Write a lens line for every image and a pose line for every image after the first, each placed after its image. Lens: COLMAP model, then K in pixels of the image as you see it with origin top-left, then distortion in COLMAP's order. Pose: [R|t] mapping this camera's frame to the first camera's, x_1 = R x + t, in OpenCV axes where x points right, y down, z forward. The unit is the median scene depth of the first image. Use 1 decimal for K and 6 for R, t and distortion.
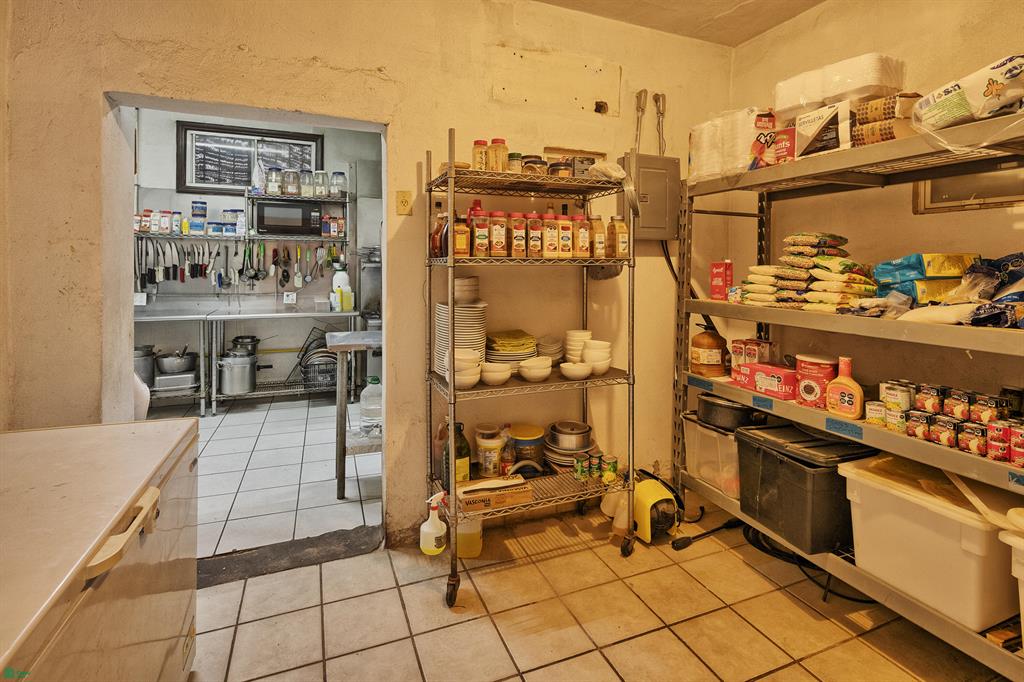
lens RADIAL K [[492.5, 0, 509.9], [0, 492.5, 259.1], [0, 0, 1]] dist [-0.000621, -0.000450]
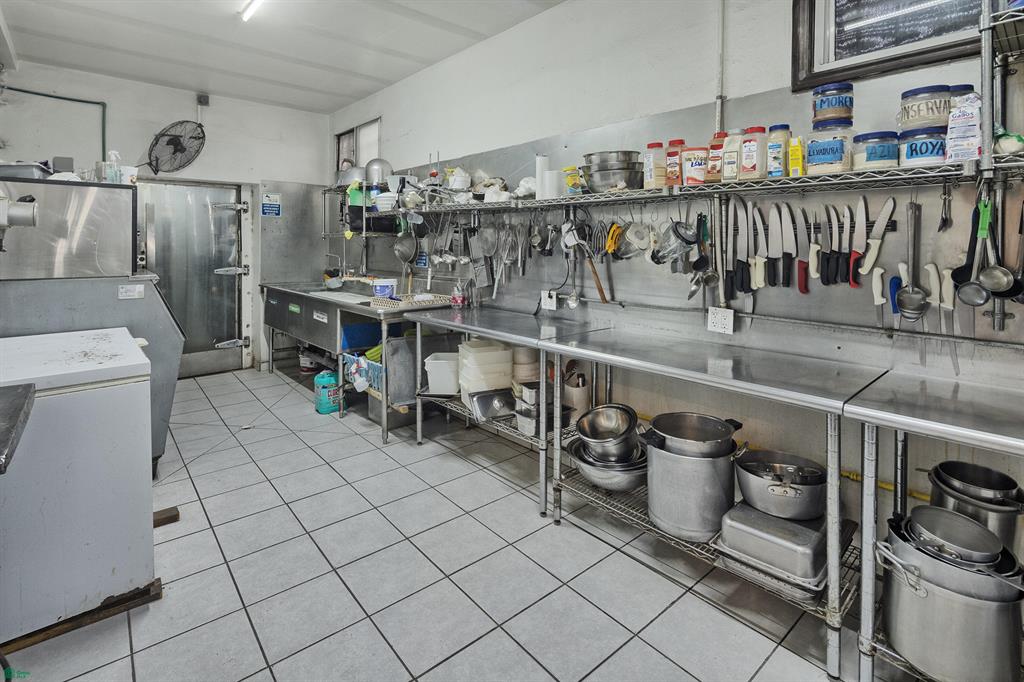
lens RADIAL K [[492.5, 0, 509.9], [0, 492.5, 259.1], [0, 0, 1]] dist [-0.000621, -0.000450]
pose [[0.330833, 0.016444, -0.943546, -0.342215], [0.012235, 0.999689, 0.021712, 0.003889], [0.943610, -0.018728, 0.330529, 0.617305]]
